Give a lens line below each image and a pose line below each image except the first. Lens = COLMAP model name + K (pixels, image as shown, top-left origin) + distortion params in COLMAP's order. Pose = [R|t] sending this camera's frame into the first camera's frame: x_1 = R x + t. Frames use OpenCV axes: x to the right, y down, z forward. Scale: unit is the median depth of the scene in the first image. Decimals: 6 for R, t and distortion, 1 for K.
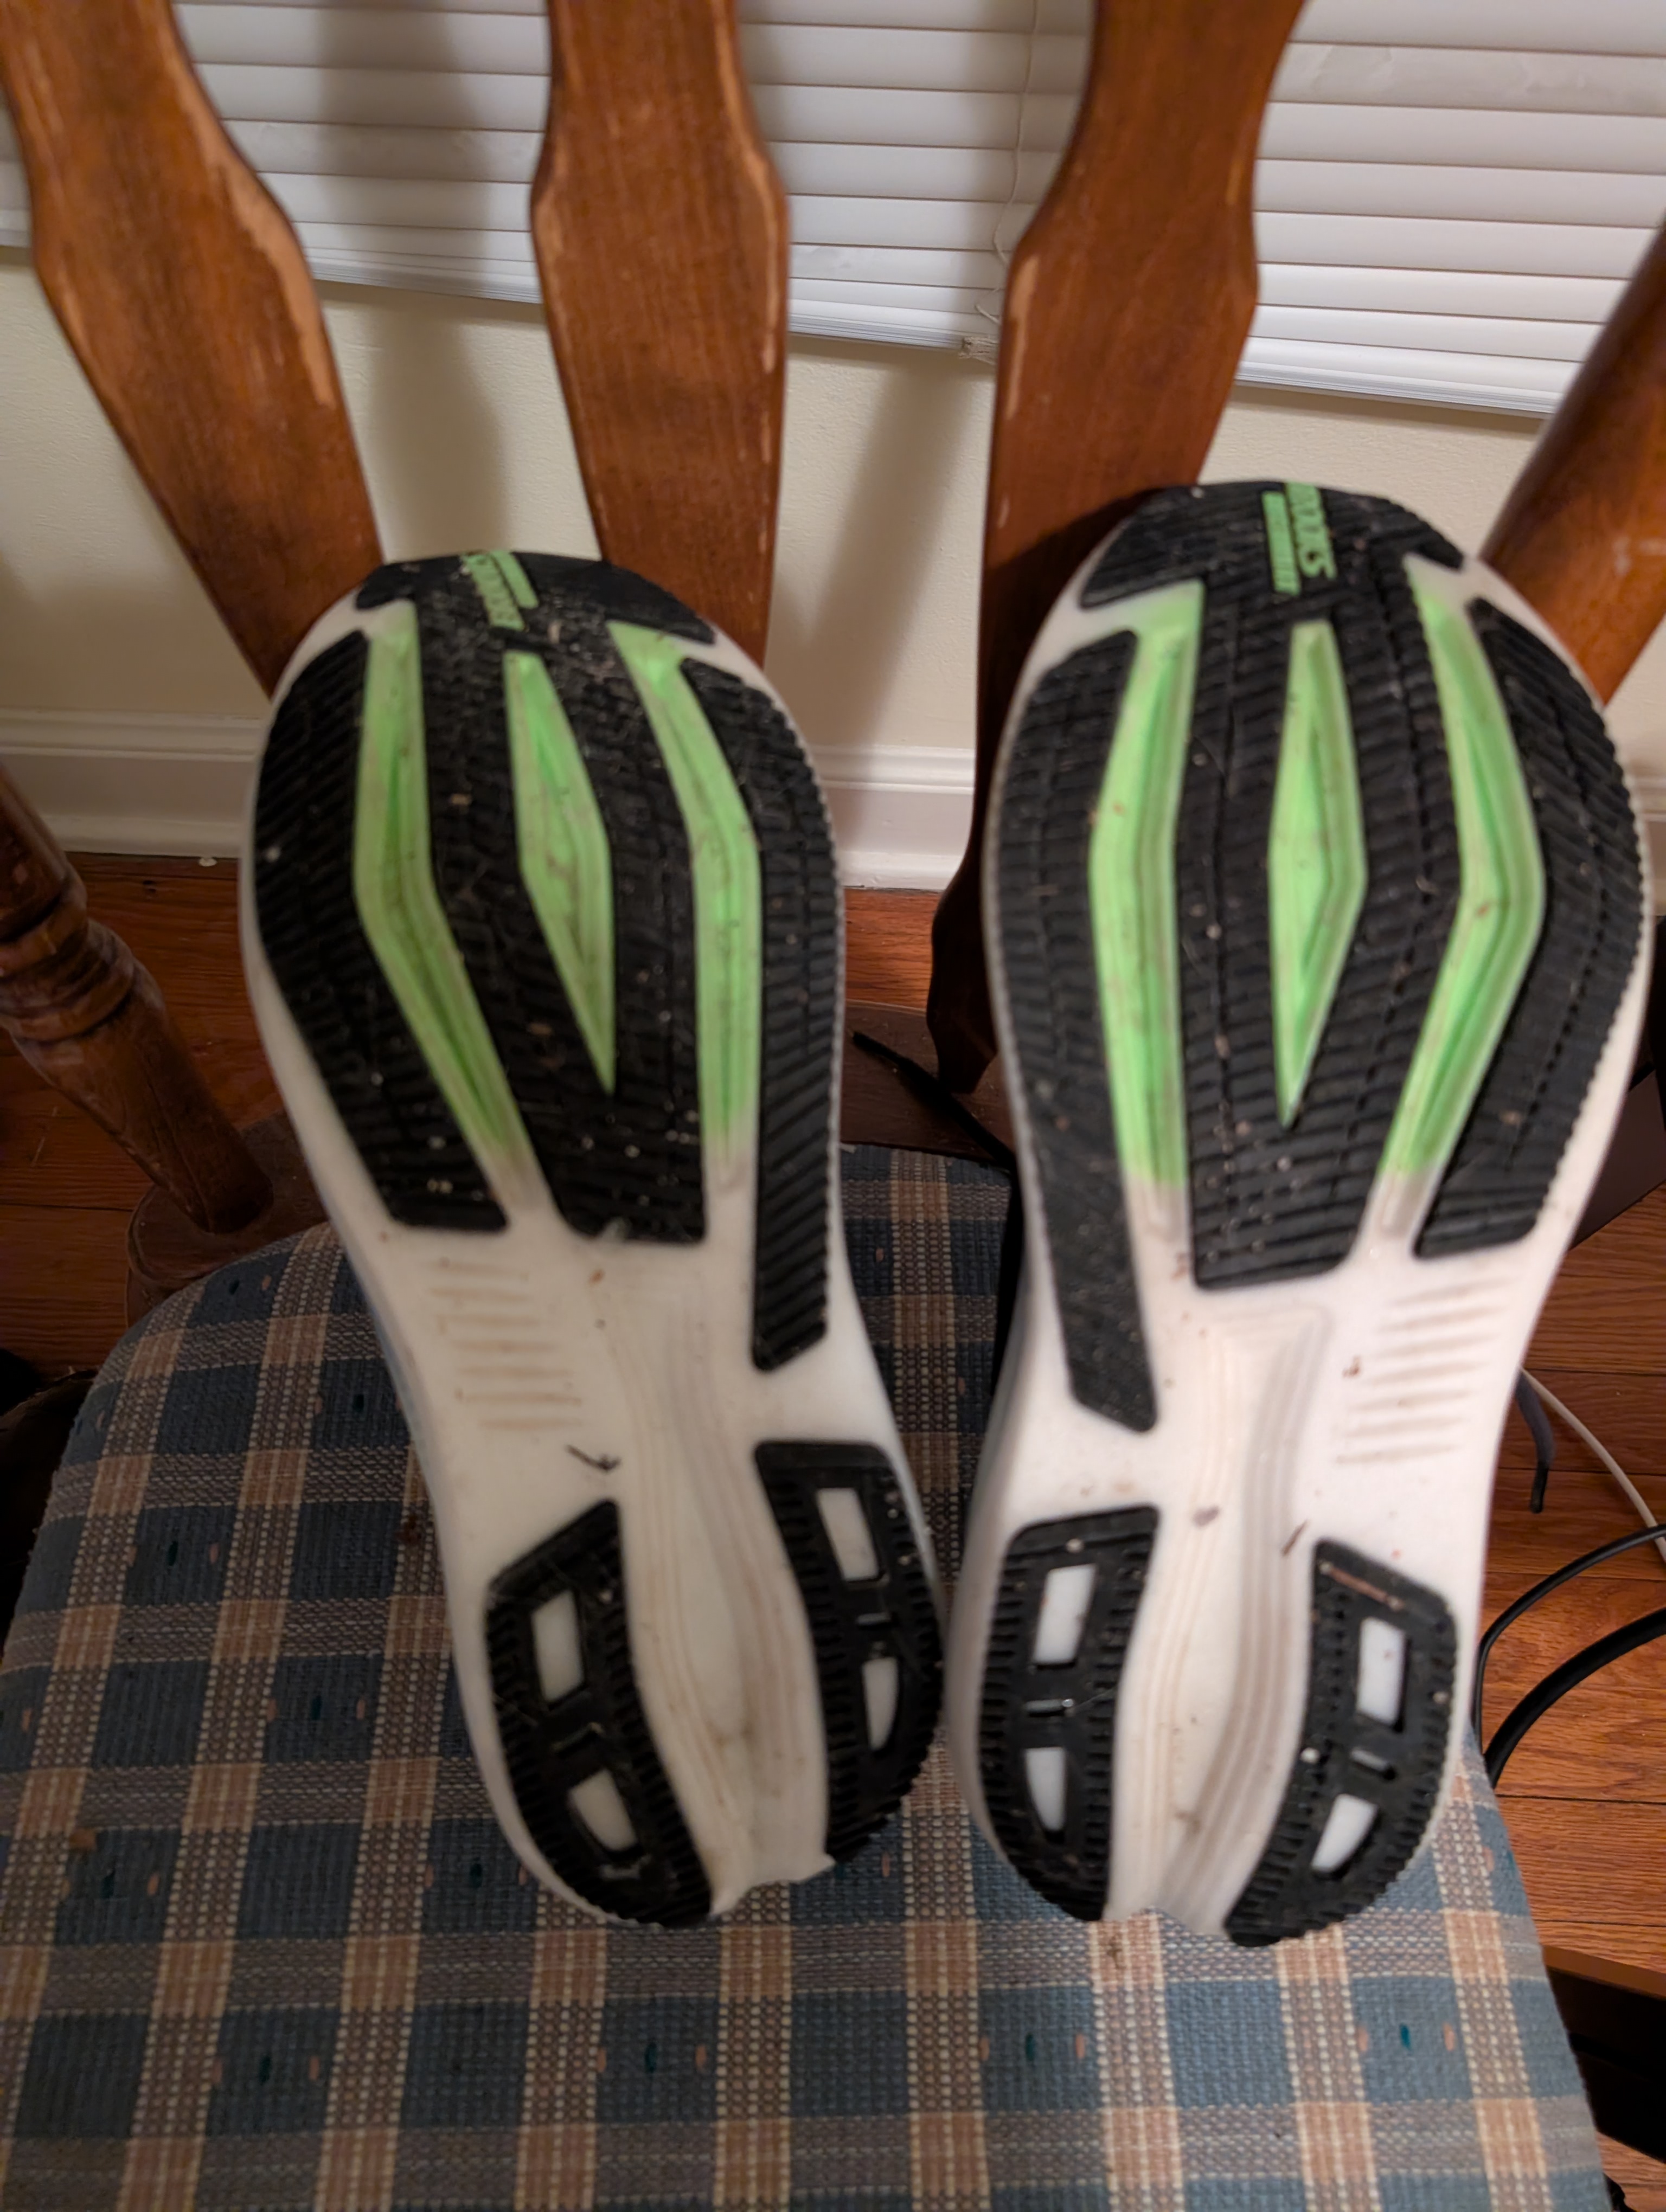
lens RADIAL K [[1656.4, 0, 872.0], [0, 1656.4, 1077.8], [0, 0, 1]] dist [-0.012371, -0.002517]
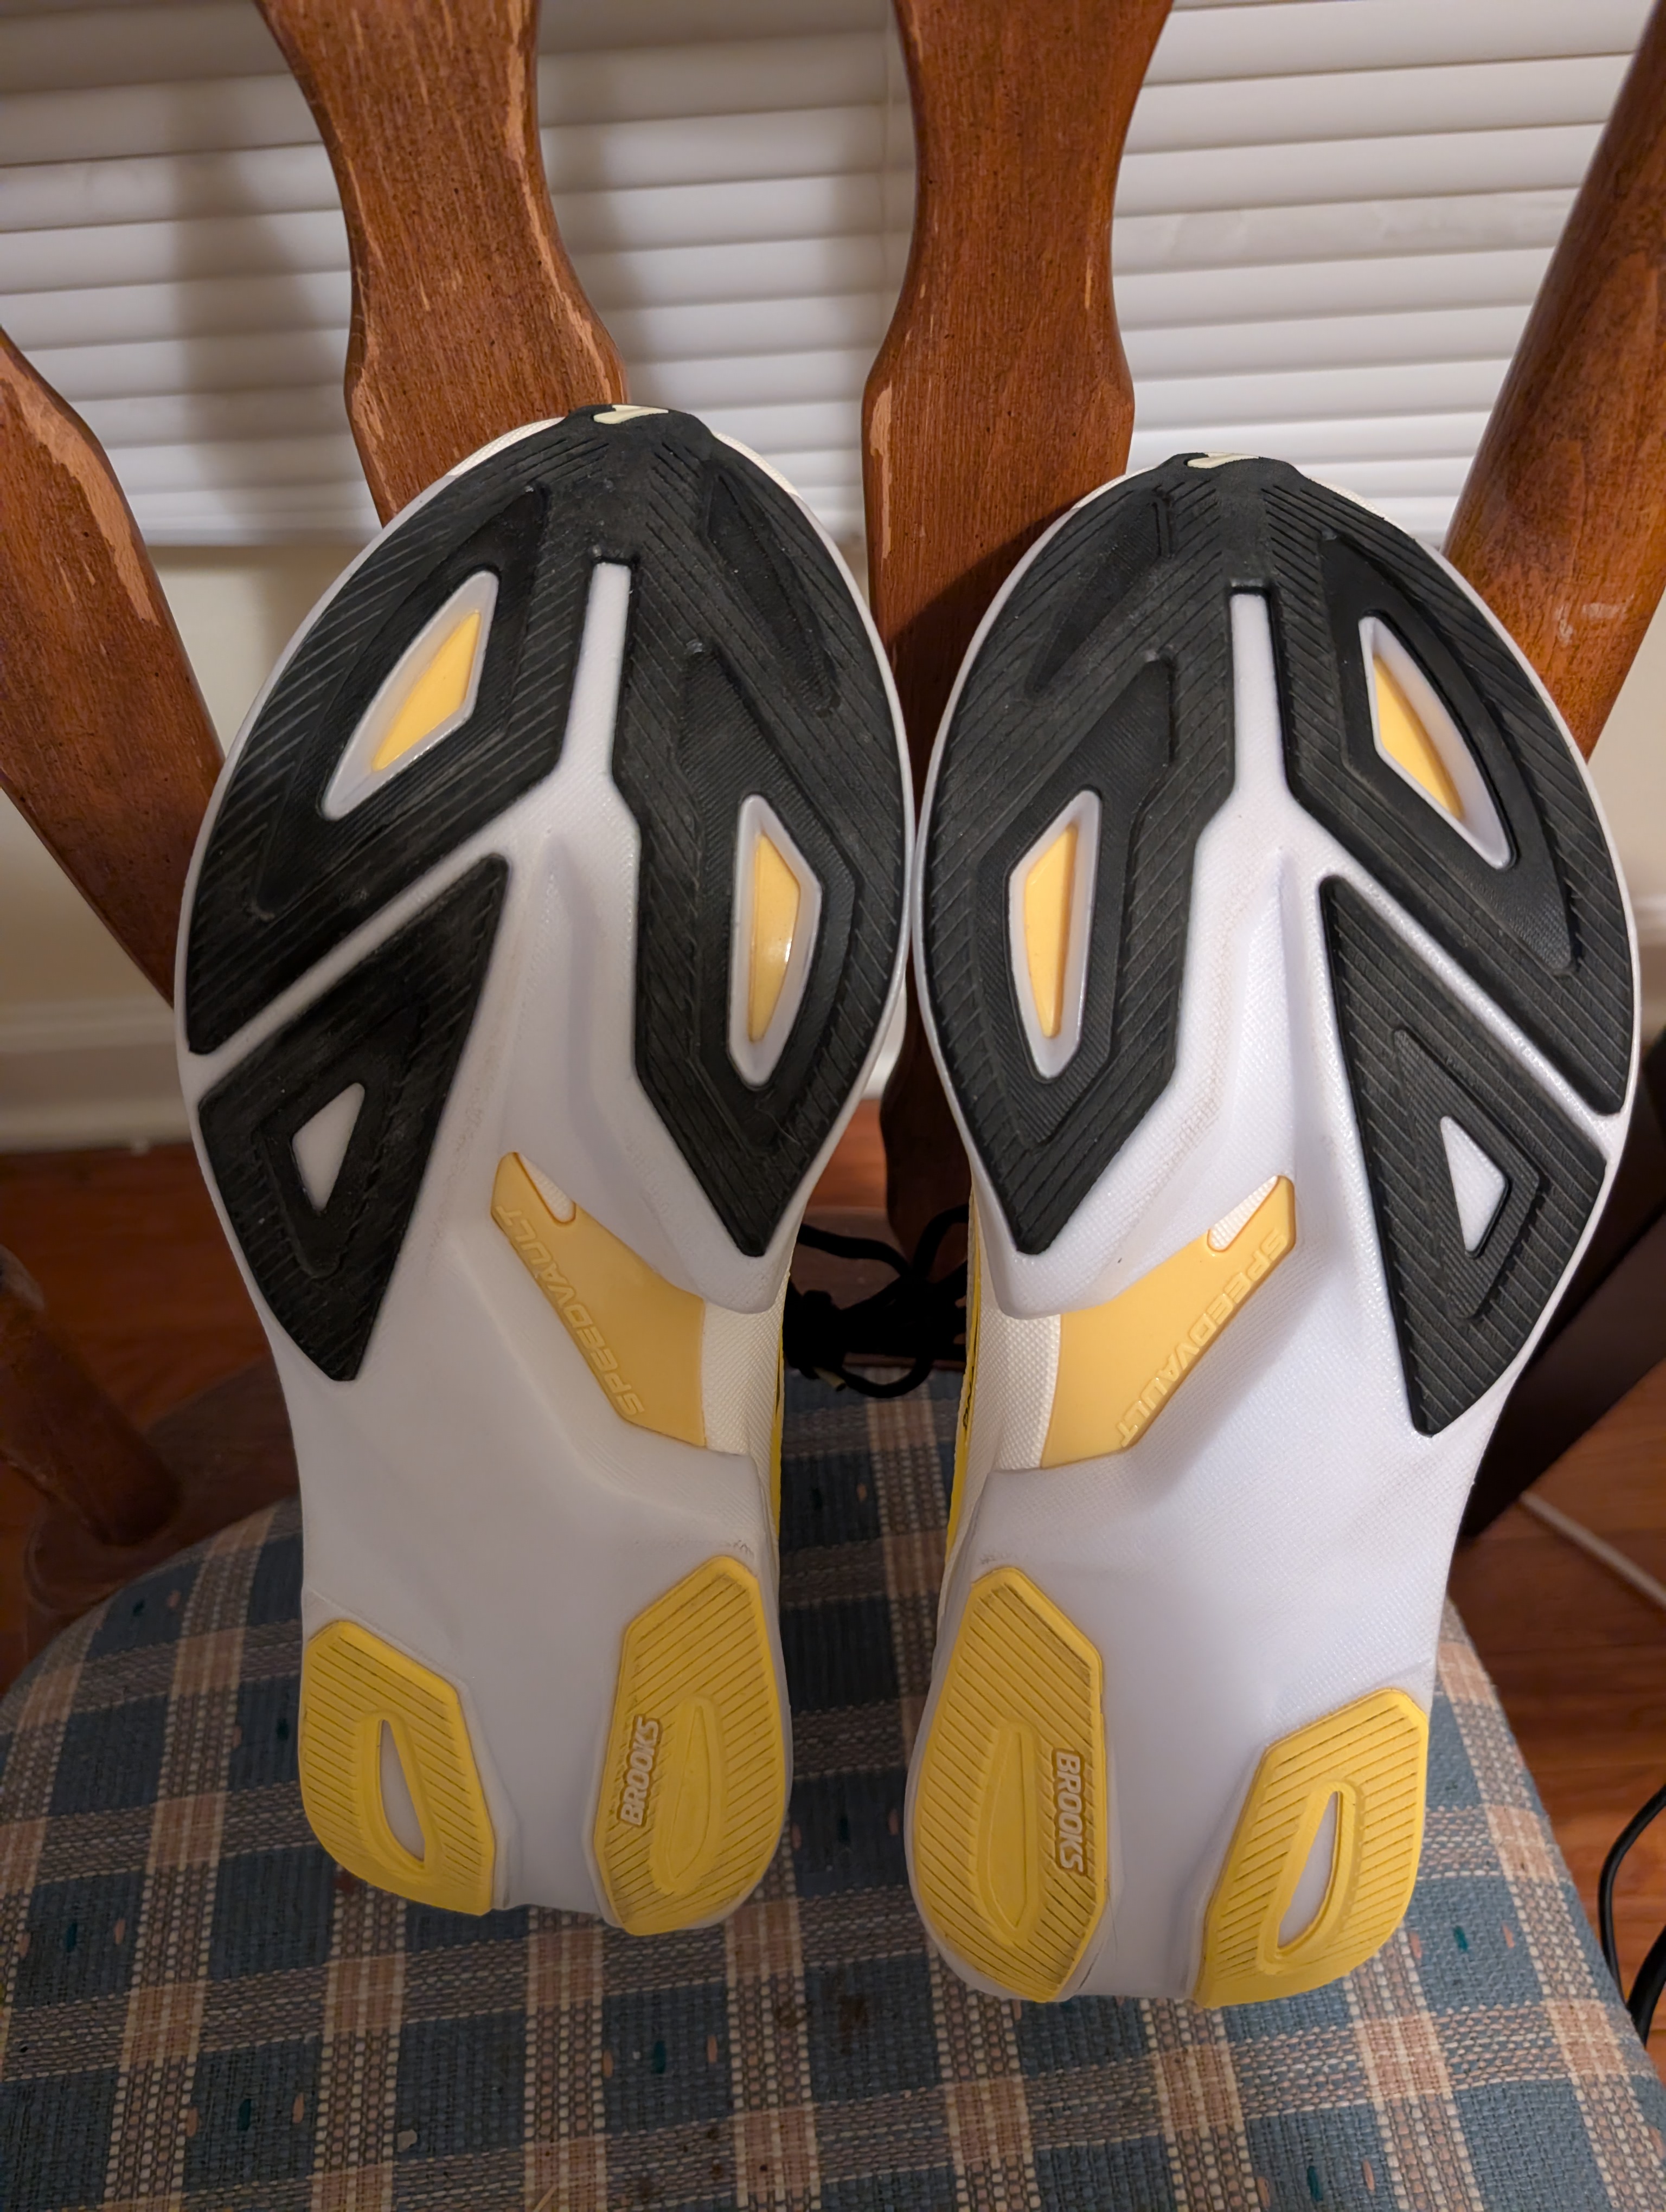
lens RADIAL K [[1656.4, 0, 865.6], [0, 1656.4, 1073.9], [0, 0, 1]] dist [-0.012371, -0.002517]
pose [[0.993861, -0.110107, 0.010813, 0.027151], [0.110558, 0.984737, -0.134427, 0.008324], [0.004154, 0.134797, 0.990865, 0.105221]]
